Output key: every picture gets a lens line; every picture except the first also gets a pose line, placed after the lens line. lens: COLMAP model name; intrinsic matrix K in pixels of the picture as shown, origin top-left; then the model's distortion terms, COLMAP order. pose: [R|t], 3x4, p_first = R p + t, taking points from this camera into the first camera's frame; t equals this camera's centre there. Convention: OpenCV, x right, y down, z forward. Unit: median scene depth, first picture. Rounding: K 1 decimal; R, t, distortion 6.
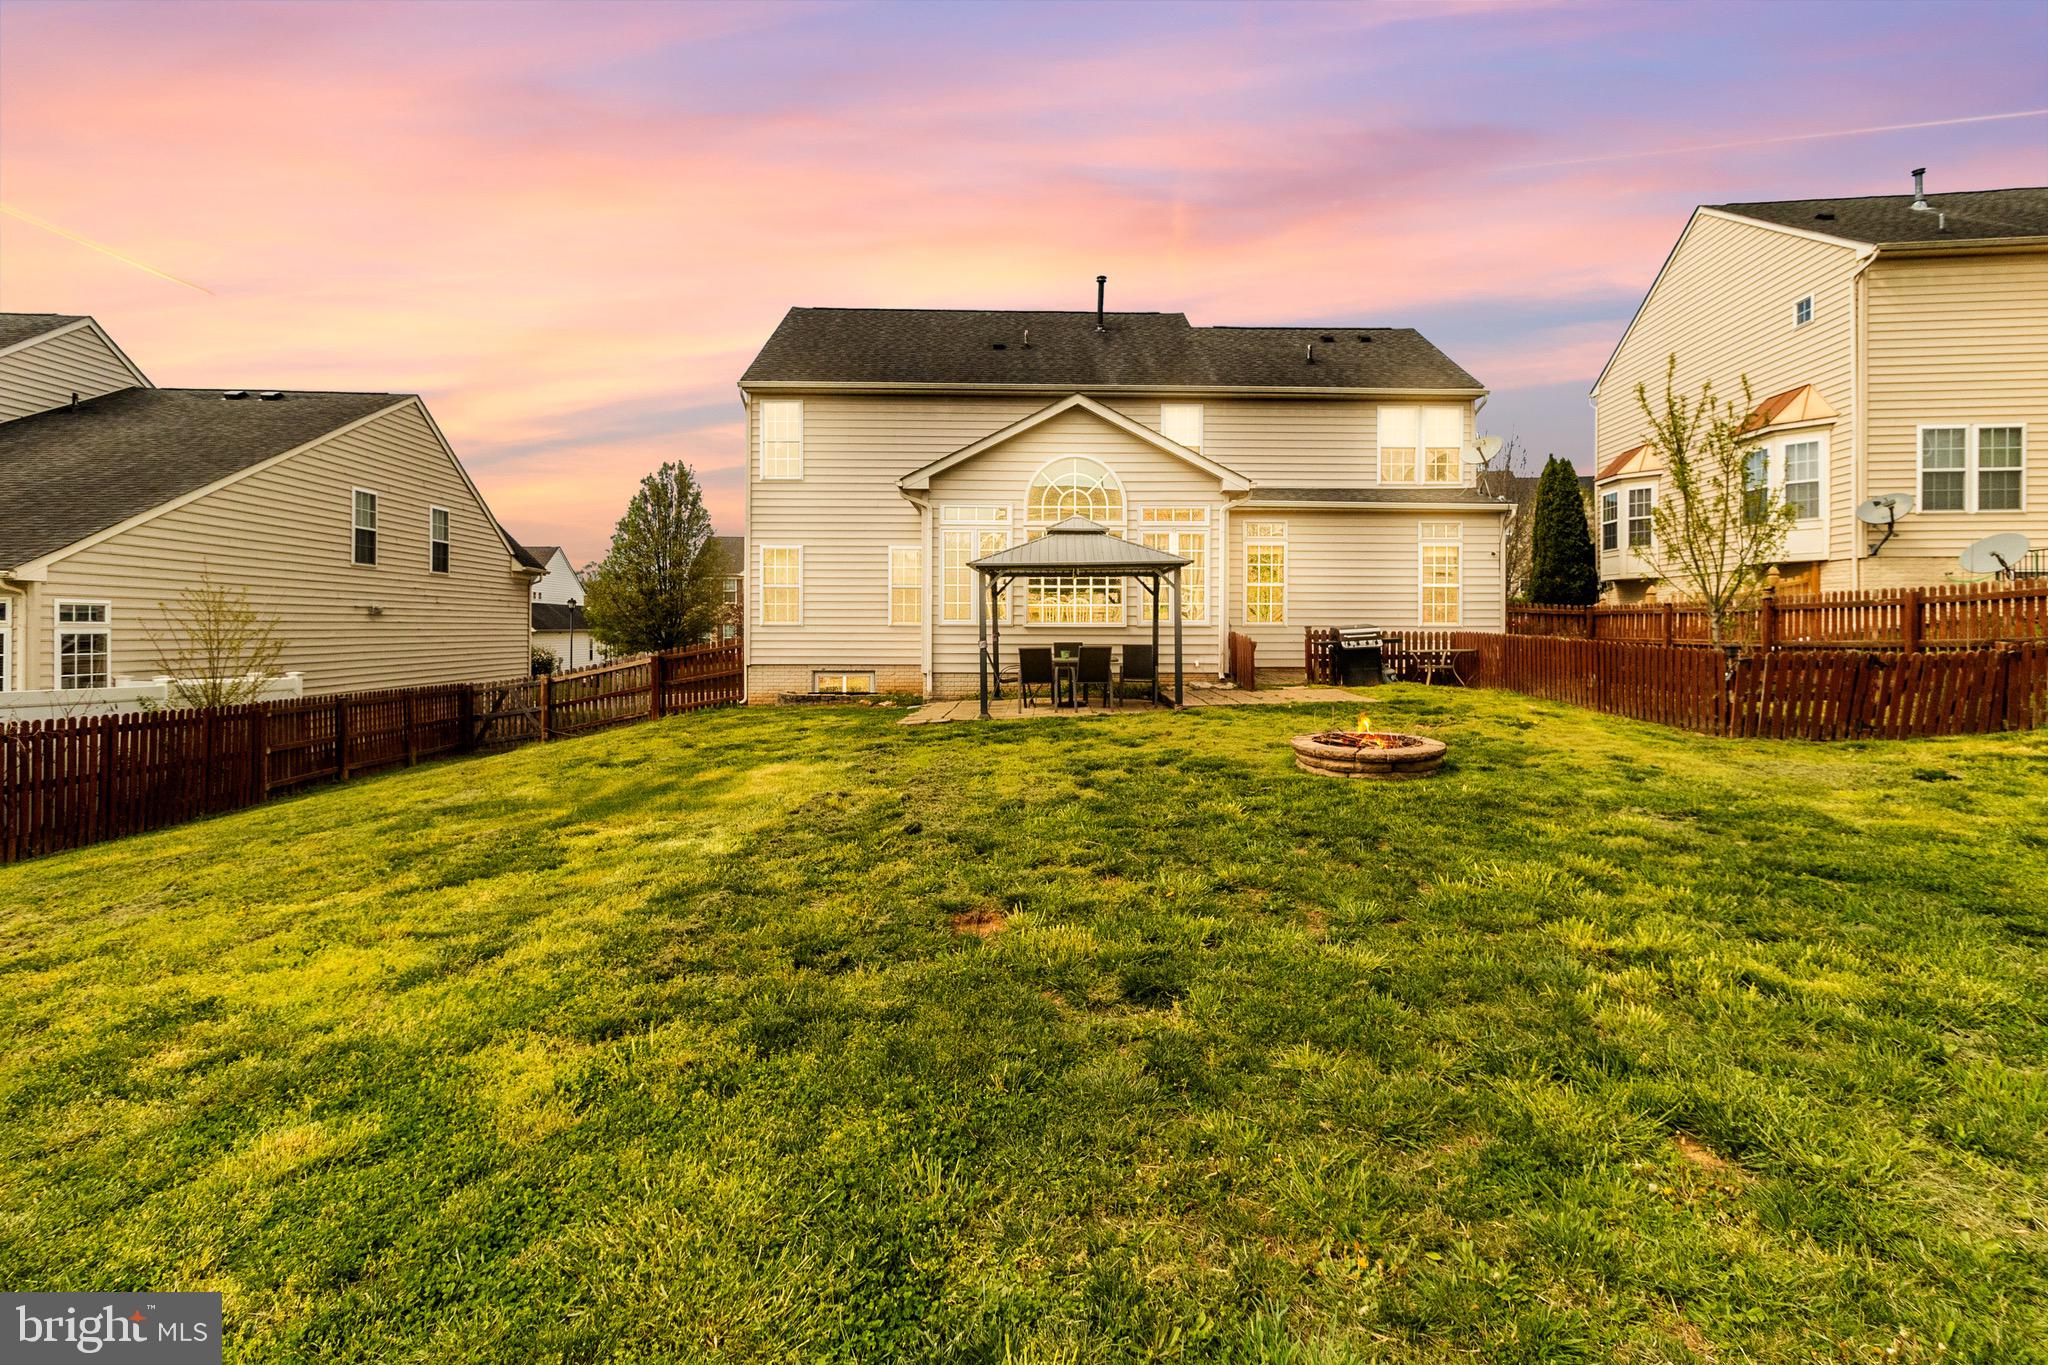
lens RADIAL K [[958.2, 0, 1018.2], [0, 958.2, 636.7], [0, 0, 1]] dist [0.017725, 0.000704]
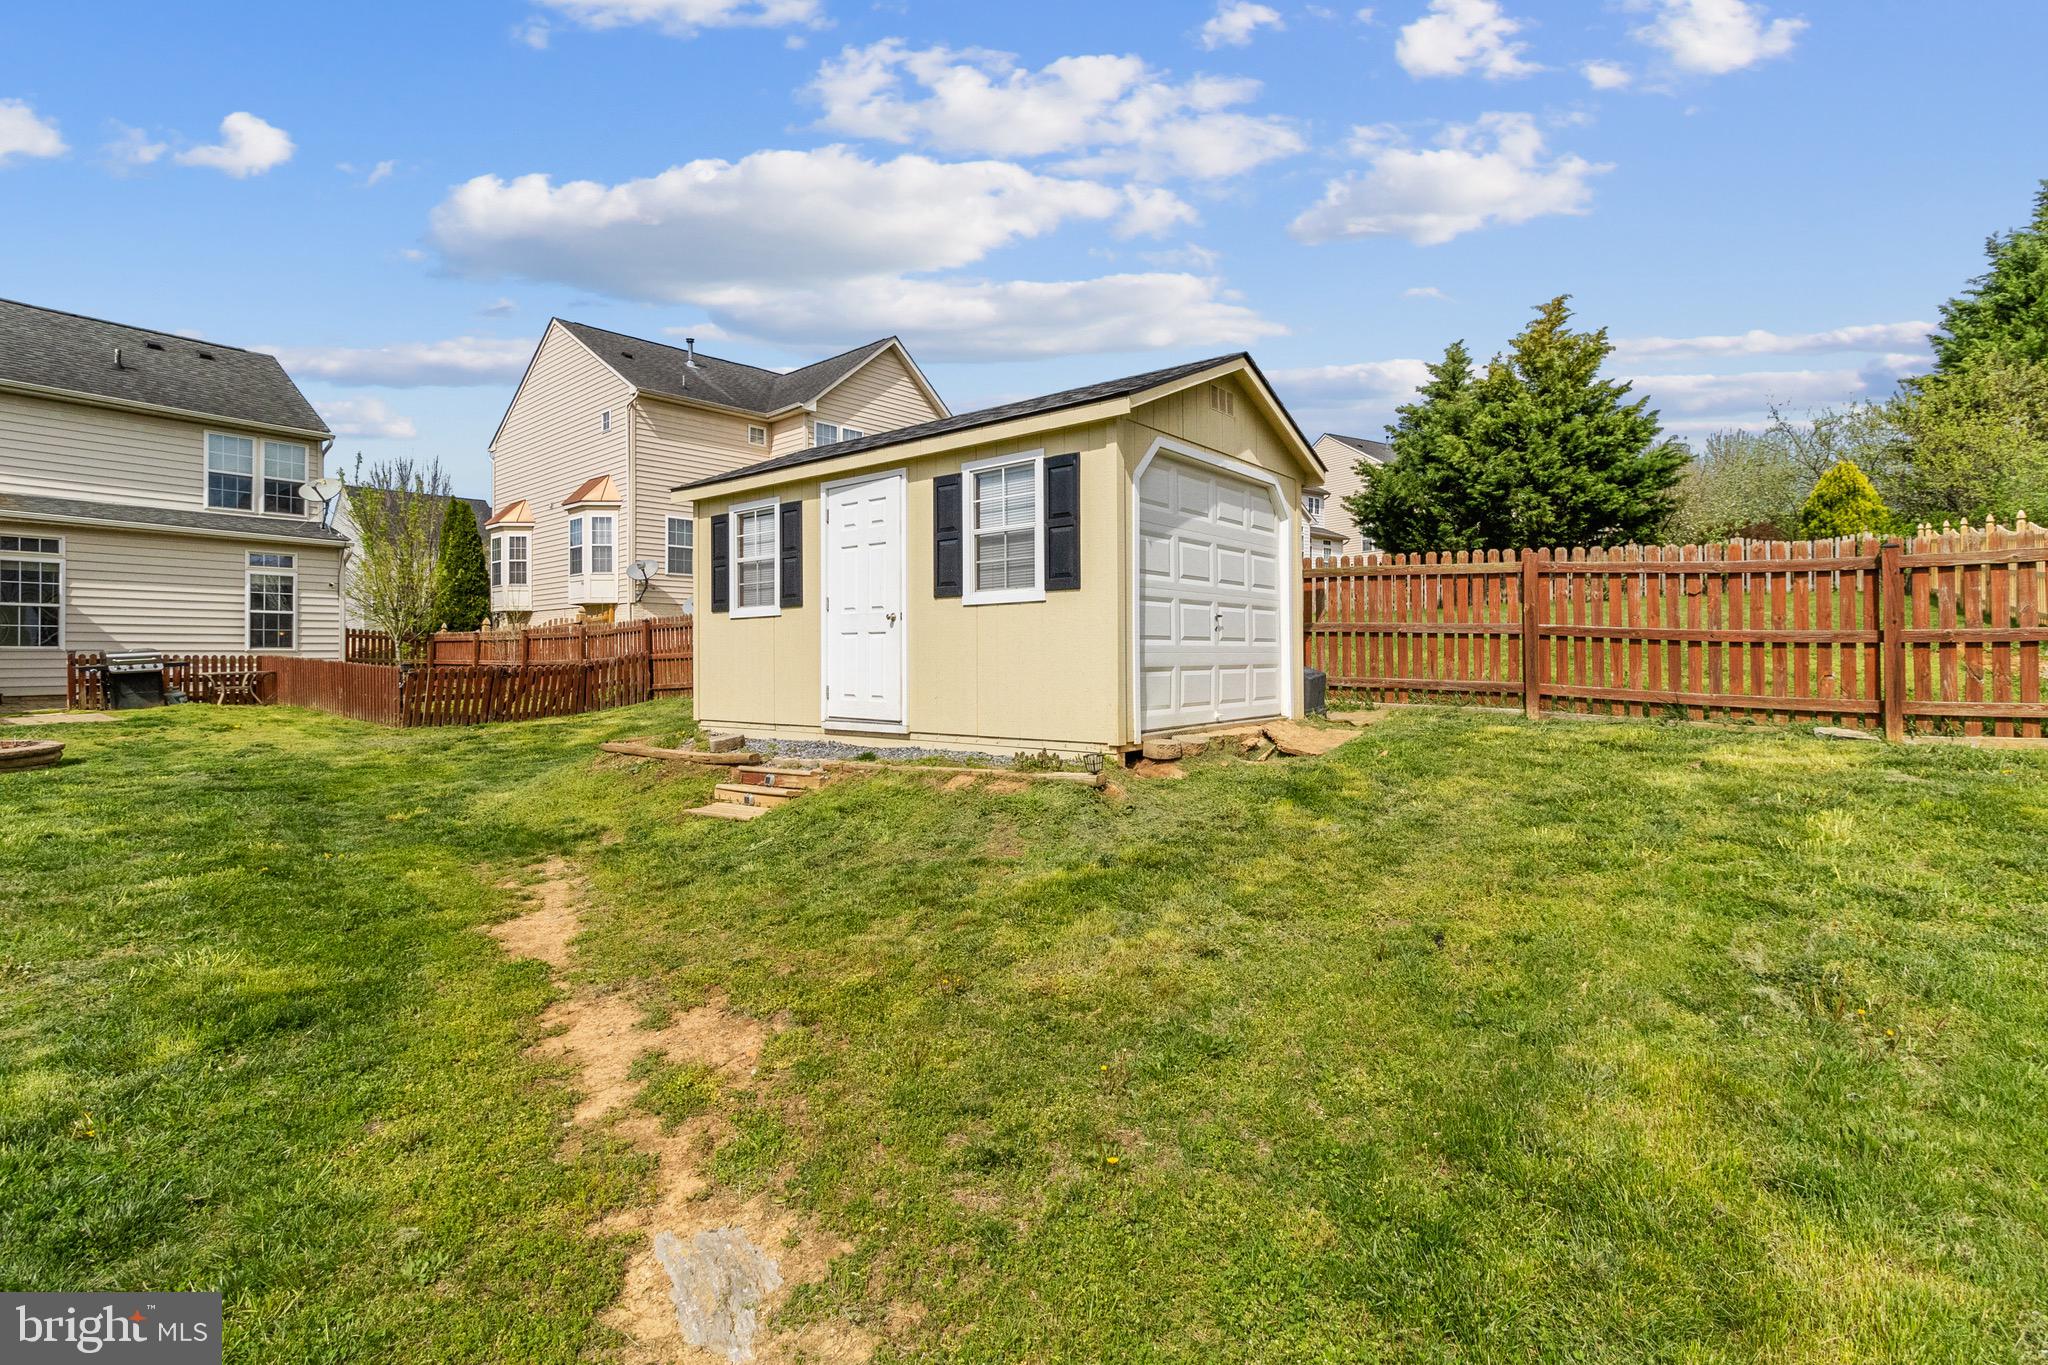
lens RADIAL K [[958.2, 0, 1031.5], [0, 958.2, 648.7], [0, 0, 1]] dist [0.017725, 0.000704]
pose [[0.591257, 0.001308, 0.806482, 0.073888], [0.009211, 0.999923, -0.008375, 0.003883], [-0.806431, 0.012380, 0.591199, -0.306995]]
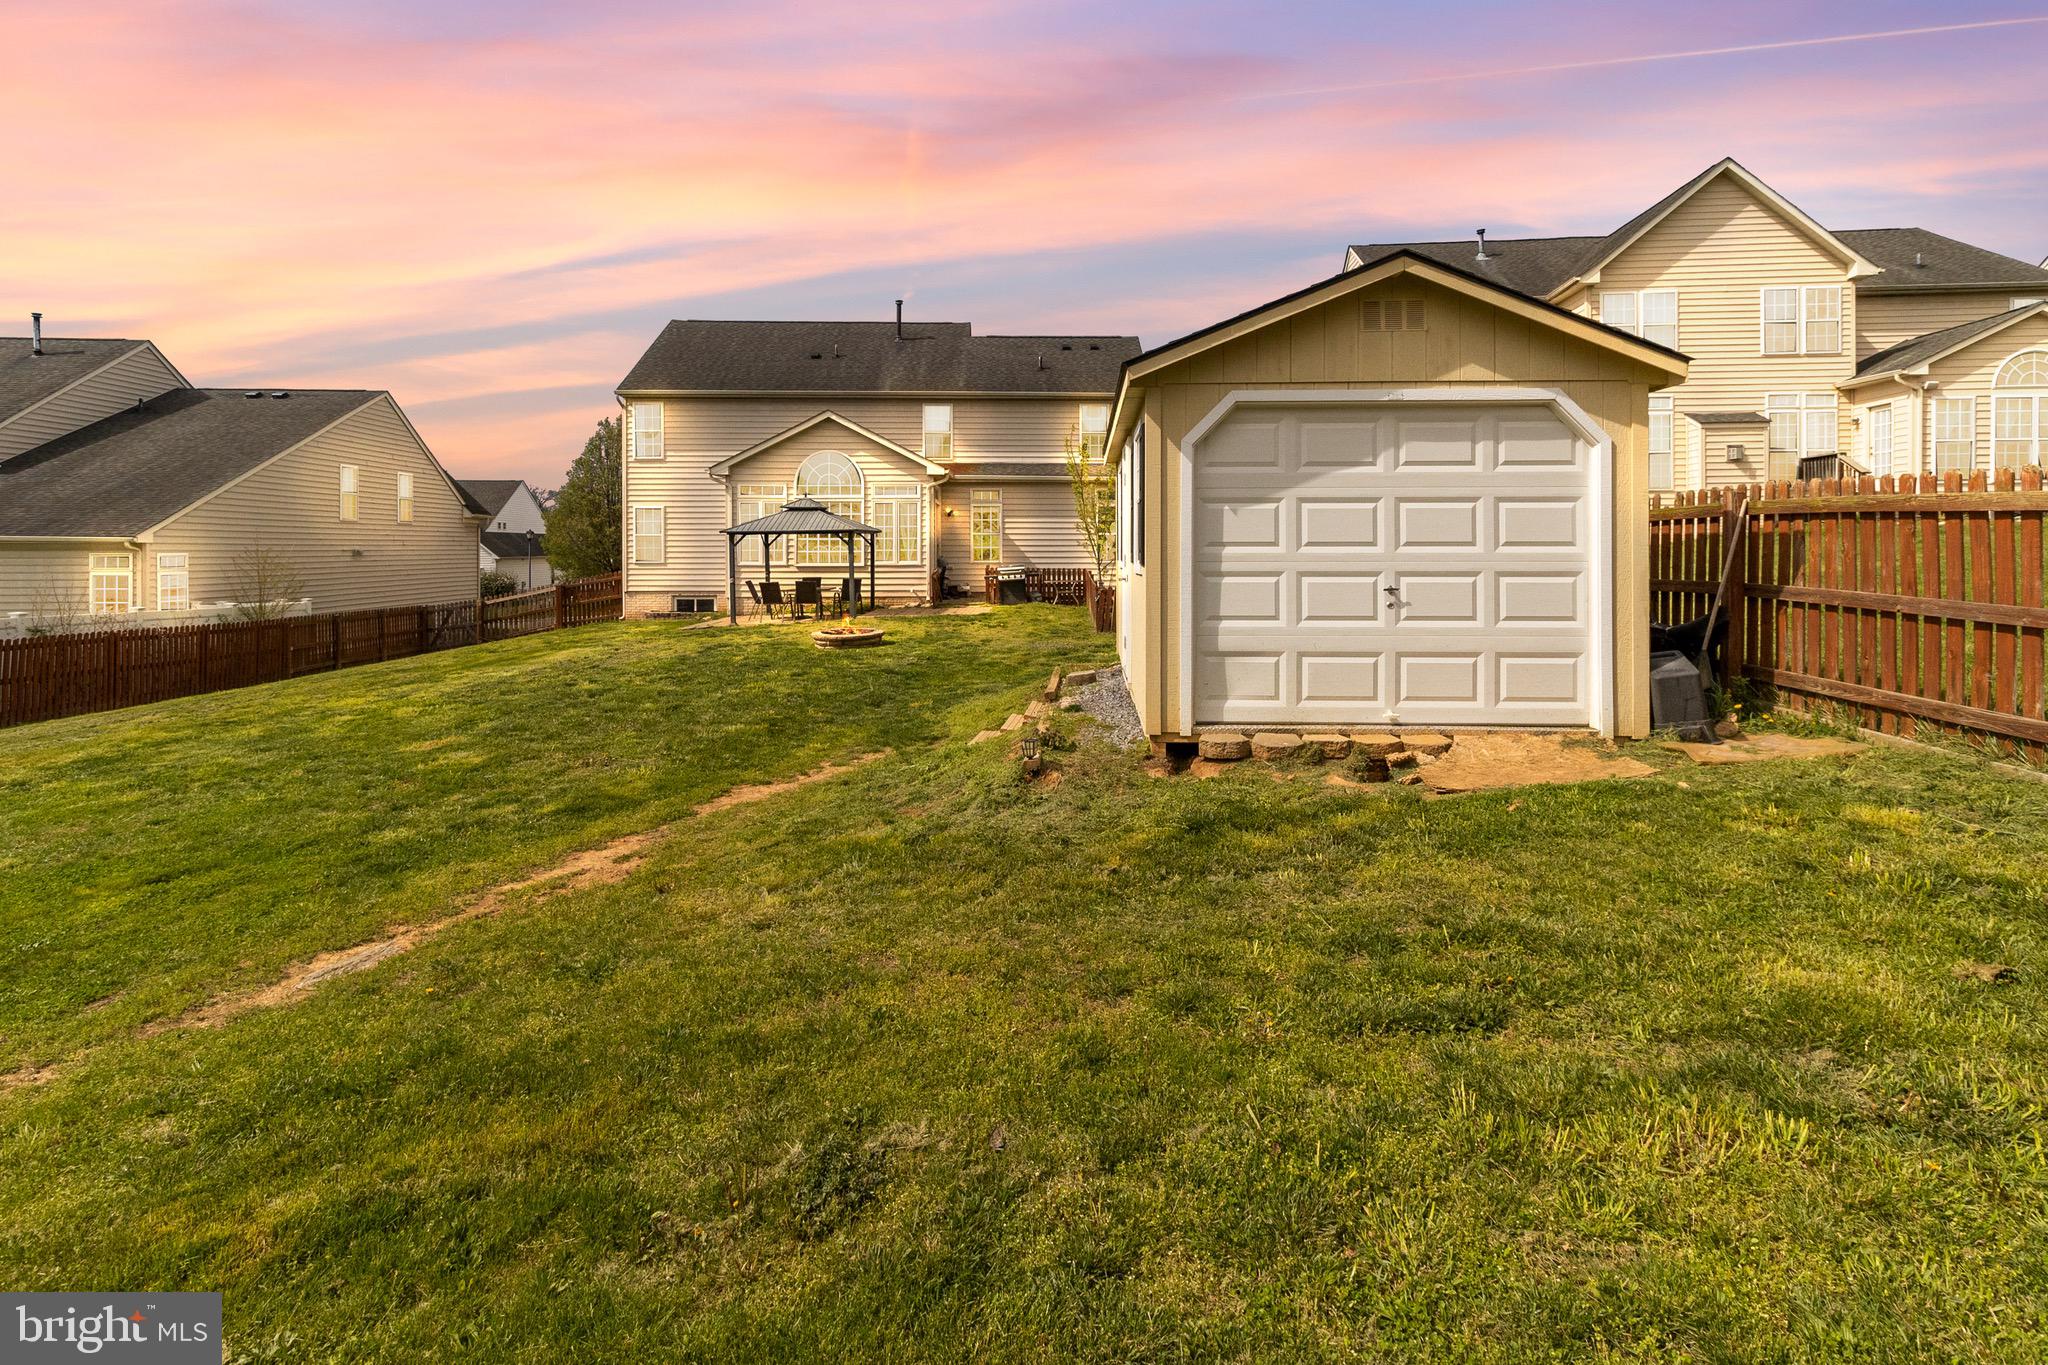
lens RADIAL K [[958.2, 0, 1003.0], [0, 958.2, 566.4], [0, 0, 1]] dist [0.017725, 0.000704]
pose [[0.999990, -0.003534, 0.002753, 0.285042], [0.003507, 0.999949, 0.009504, -0.020177], [-0.002787, -0.009494, 0.999951, -0.432190]]
